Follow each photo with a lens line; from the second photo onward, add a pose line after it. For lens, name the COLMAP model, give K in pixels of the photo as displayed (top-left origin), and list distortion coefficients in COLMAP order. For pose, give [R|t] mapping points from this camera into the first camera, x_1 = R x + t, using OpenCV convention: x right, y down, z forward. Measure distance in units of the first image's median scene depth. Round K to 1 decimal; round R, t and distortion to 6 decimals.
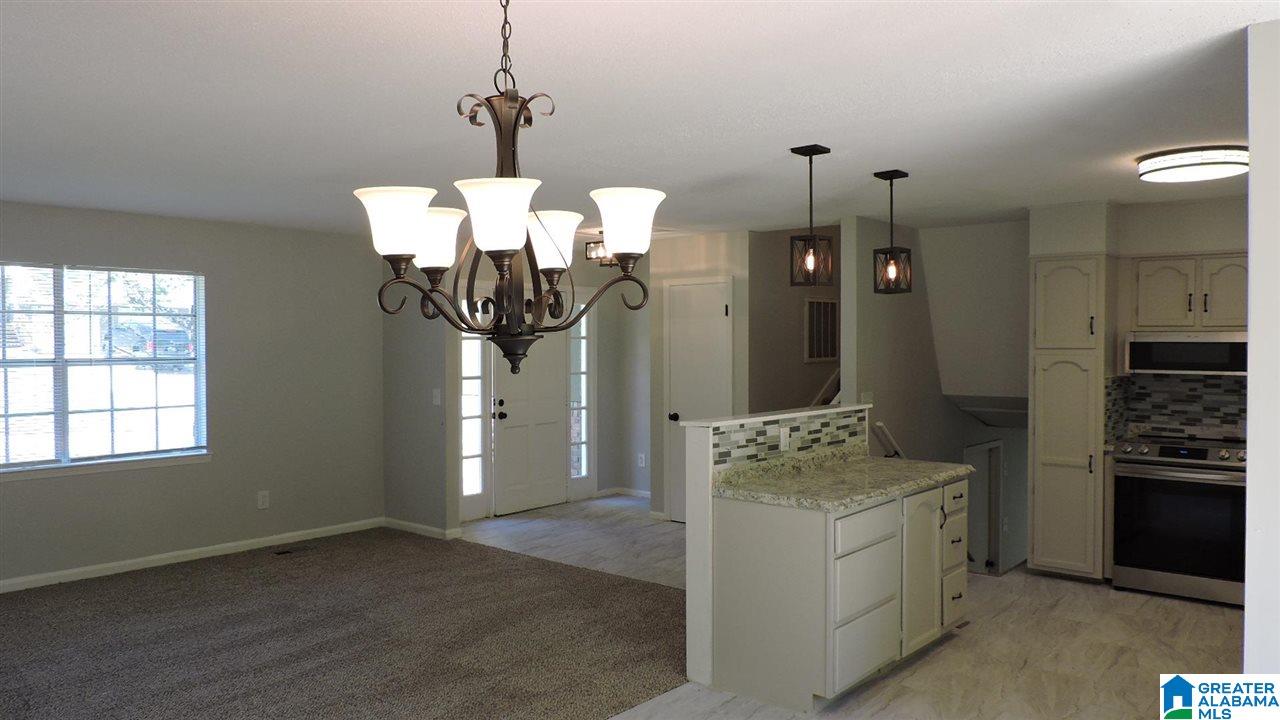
lens RADIAL K [[908.2, 0, 645.8], [0, 908.2, 362.1], [0, 0, 1]] dist [-0.020725, -0.006292]
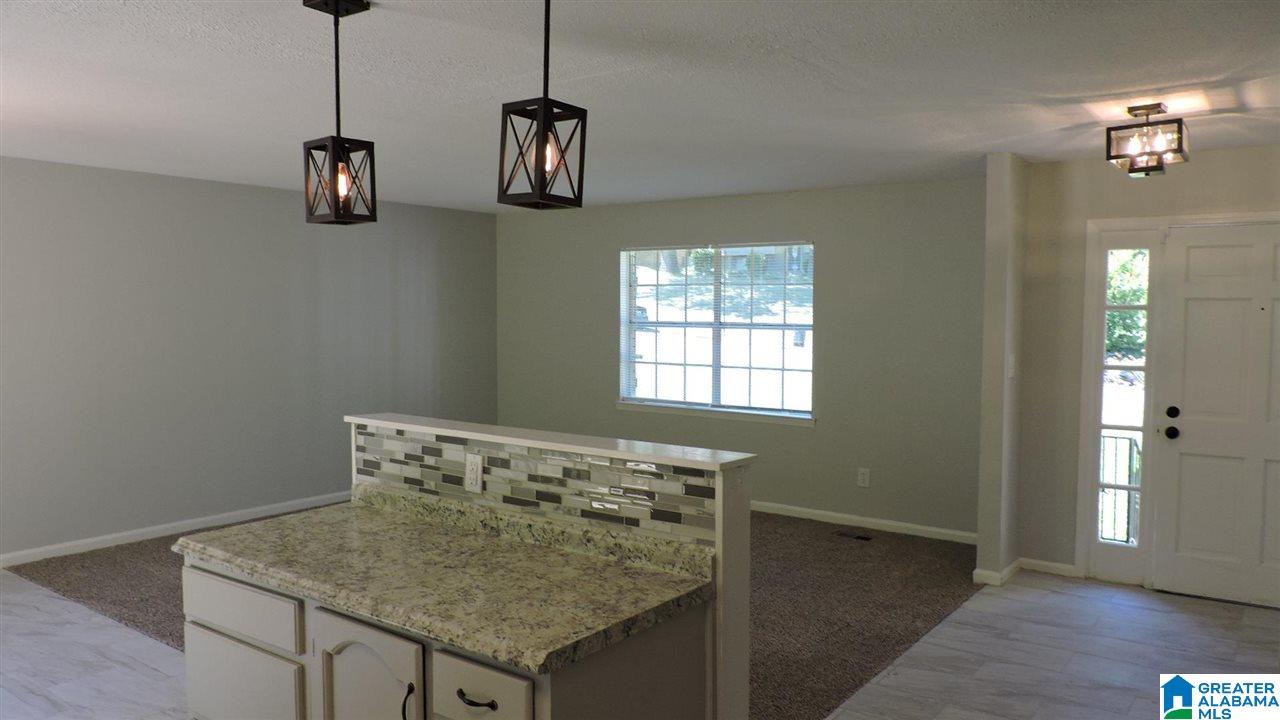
lens RADIAL K [[908.2, 0, 645.8], [0, 908.2, 362.1], [0, 0, 1]] dist [-0.020725, -0.006292]
pose [[0.077982, 0.062903, -0.994968, 0.708771], [-0.028932, 0.997730, 0.060810, -0.027007], [0.996535, 0.024045, 0.079625, 0.994723]]
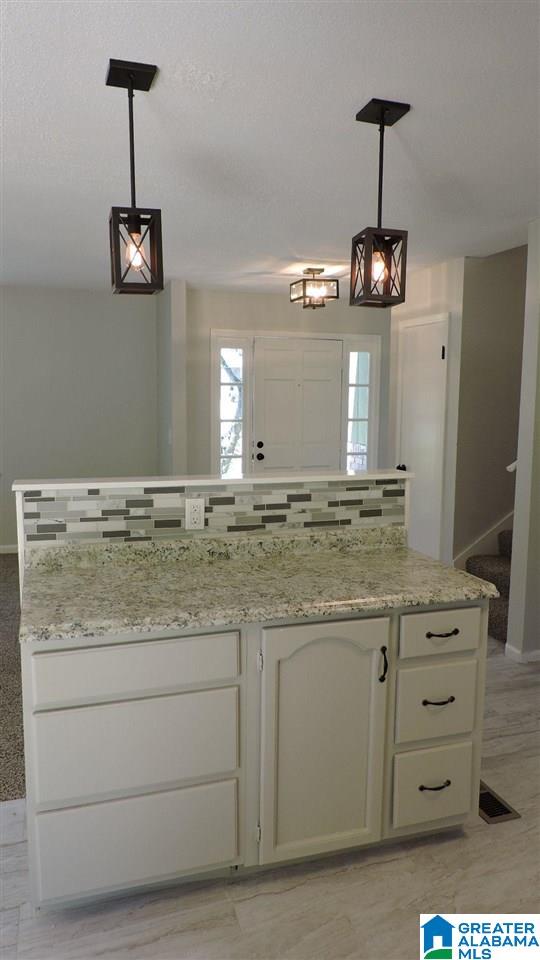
lens RADIAL K [[681.2, 0, 272.8], [0, 681.2, 477.1], [0, 0, 1]] dist [-0.020725, -0.006292]
pose [[0.856262, 0.075067, -0.511059, 0.453099], [-0.024795, 0.994217, 0.104492, -0.003175], [0.515947, -0.076801, 0.853171, 0.529719]]
